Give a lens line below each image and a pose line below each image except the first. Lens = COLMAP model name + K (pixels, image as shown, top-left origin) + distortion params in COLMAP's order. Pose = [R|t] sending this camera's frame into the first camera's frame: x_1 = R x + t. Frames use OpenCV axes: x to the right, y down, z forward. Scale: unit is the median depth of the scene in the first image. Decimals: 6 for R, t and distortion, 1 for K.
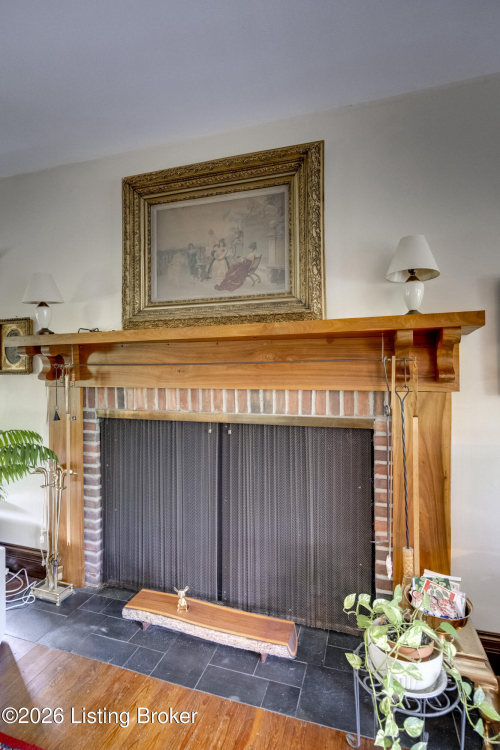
lens RADIAL K [[378.5, 0, 250.0], [0, 378.5, 375.0], [0, 0, 1]] dist [-0.021907, -0.000251]
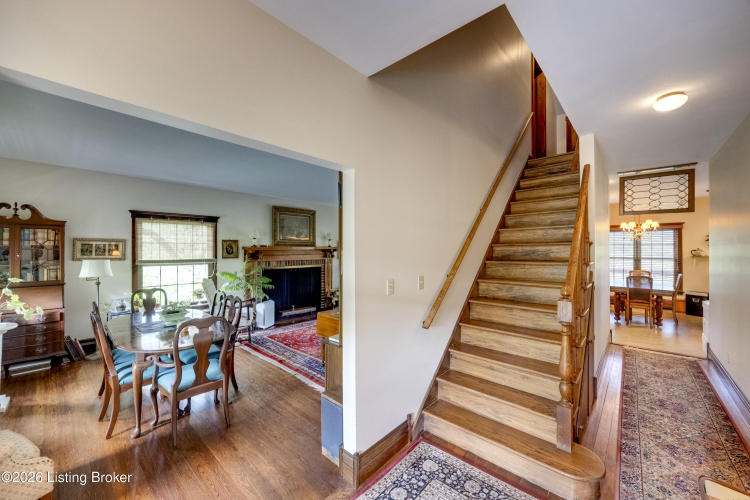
lens RADIAL K [[290.8, 0, 375.7], [0, 290.8, 248.3], [0, 0, 1]] dist [-0.001326, -0.000226]
pose [[0.420715, 0.004436, 0.907182, -2.552399], [-0.002898, 0.999990, -0.003546, -0.086469], [-0.907188, -0.001137, 0.420723, -1.167690]]
